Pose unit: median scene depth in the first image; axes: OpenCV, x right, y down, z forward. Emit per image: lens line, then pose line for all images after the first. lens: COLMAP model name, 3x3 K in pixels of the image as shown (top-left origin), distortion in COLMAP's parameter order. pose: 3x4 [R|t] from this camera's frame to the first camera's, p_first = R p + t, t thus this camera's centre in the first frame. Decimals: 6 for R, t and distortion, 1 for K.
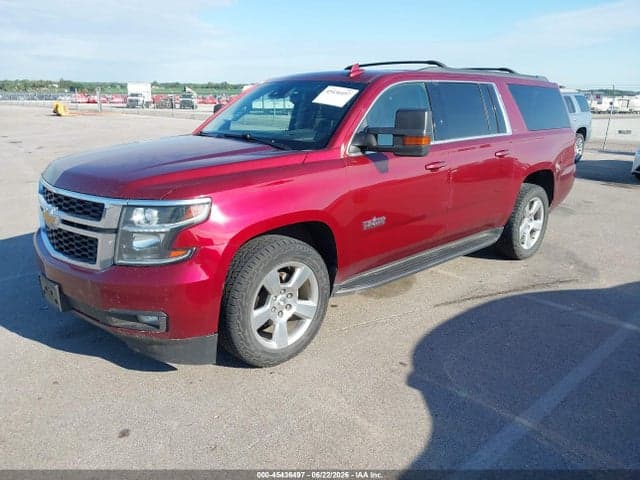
lens RADIAL K [[497.7, 0, 312.8], [0, 497.7, 240.2], [0, 0, 1]] dist [0.065477, -0.100044]
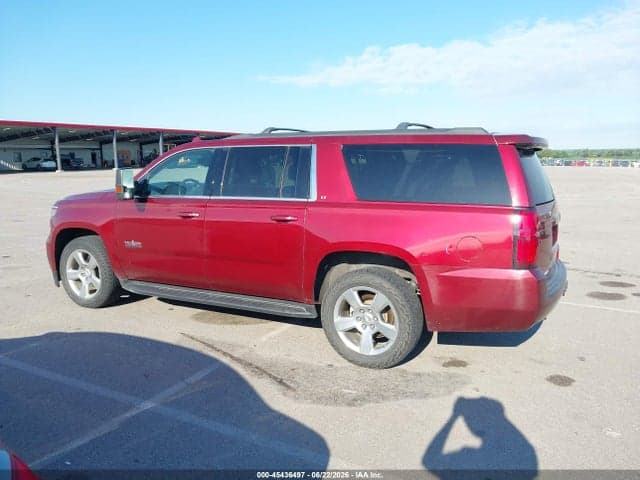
lens RADIAL K [[497.7, 0, 312.8], [0, 497.7, 240.2], [0, 0, 1]] dist [0.065477, -0.100044]
pose [[0.329913, 0.130175, -0.934993, 1.334437], [-0.263641, 0.963743, 0.041152, -0.196909], [0.906450, 0.232926, 0.352270, 0.776274]]
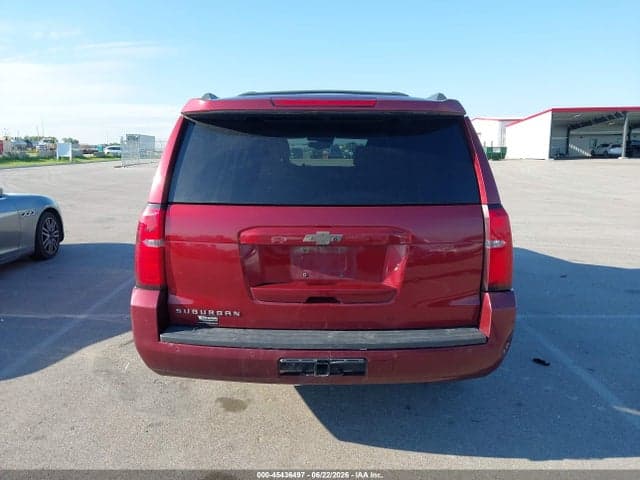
lens RADIAL K [[497.7, 0, 312.8], [0, 497.7, 240.2], [0, 0, 1]] dist [0.065477, -0.100044]
pose [[-0.668186, 0.118003, -0.734576, 1.007714], [-0.223751, 0.909760, 0.349674, -0.504778], [0.709551, 0.398009, -0.581486, 1.819580]]
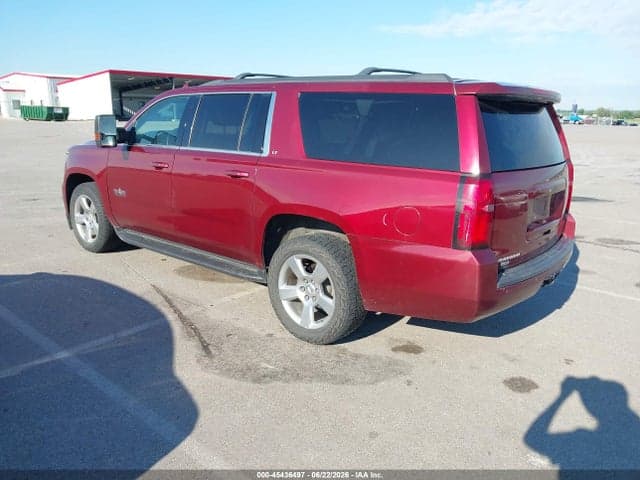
lens RADIAL K [[497.7, 0, 312.8], [0, 497.7, 240.2], [0, 0, 1]] dist [0.065477, -0.100044]
pose [[0.118408, 0.228742, -0.966259, 1.312829], [-0.303825, 0.934780, 0.184058, -0.278086], [0.945341, 0.271780, 0.180183, 1.057575]]
